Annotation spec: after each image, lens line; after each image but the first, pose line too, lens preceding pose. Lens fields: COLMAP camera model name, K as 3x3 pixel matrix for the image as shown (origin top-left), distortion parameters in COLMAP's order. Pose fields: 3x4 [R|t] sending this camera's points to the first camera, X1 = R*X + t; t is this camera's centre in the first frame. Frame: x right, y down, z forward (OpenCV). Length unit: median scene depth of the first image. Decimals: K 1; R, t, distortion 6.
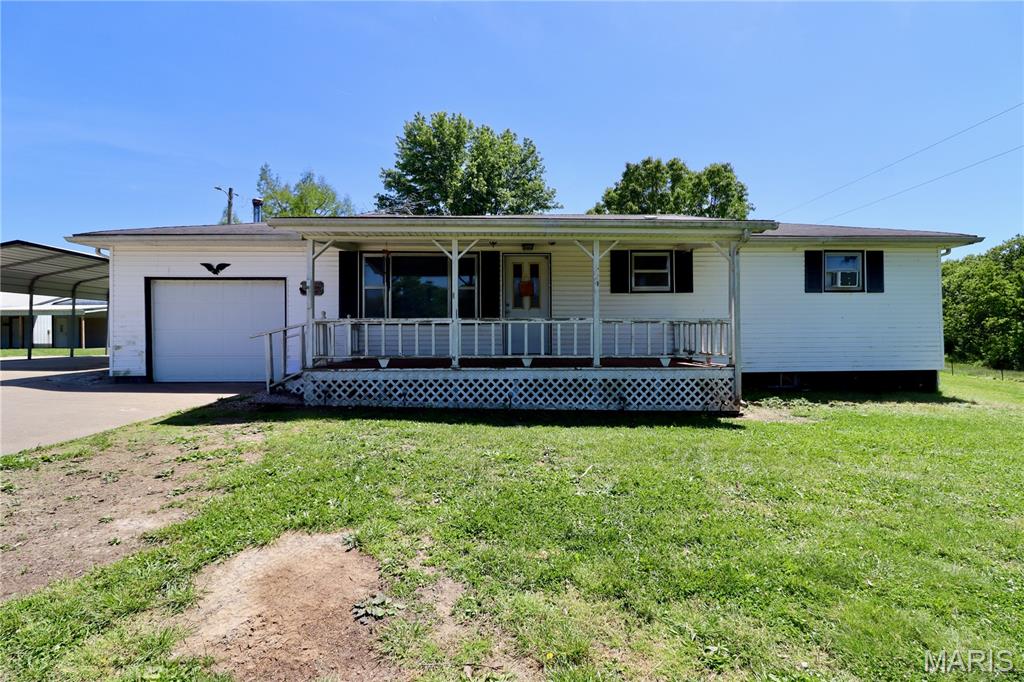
lens RADIAL K [[474.8, 0, 512.0], [0, 474.8, 341.0], [0, 0, 1]] dist [0.000250, -0.000010]
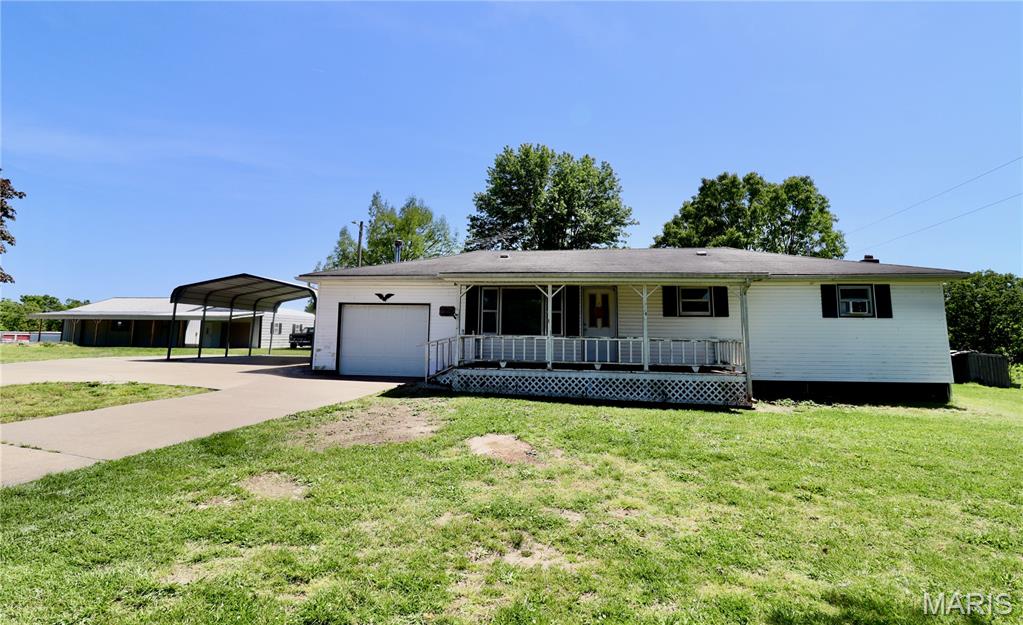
lens RADIAL K [[496.8, 0, 511.7], [0, 496.8, 269.5], [0, 0, 1]] dist [-0.000139, -0.000201]
pose [[0.987038, -0.004752, -0.160415, 0.012625], [-0.020445, 0.987694, -0.155056, -0.006680], [0.159178, 0.156326, 0.974795, -0.455712]]
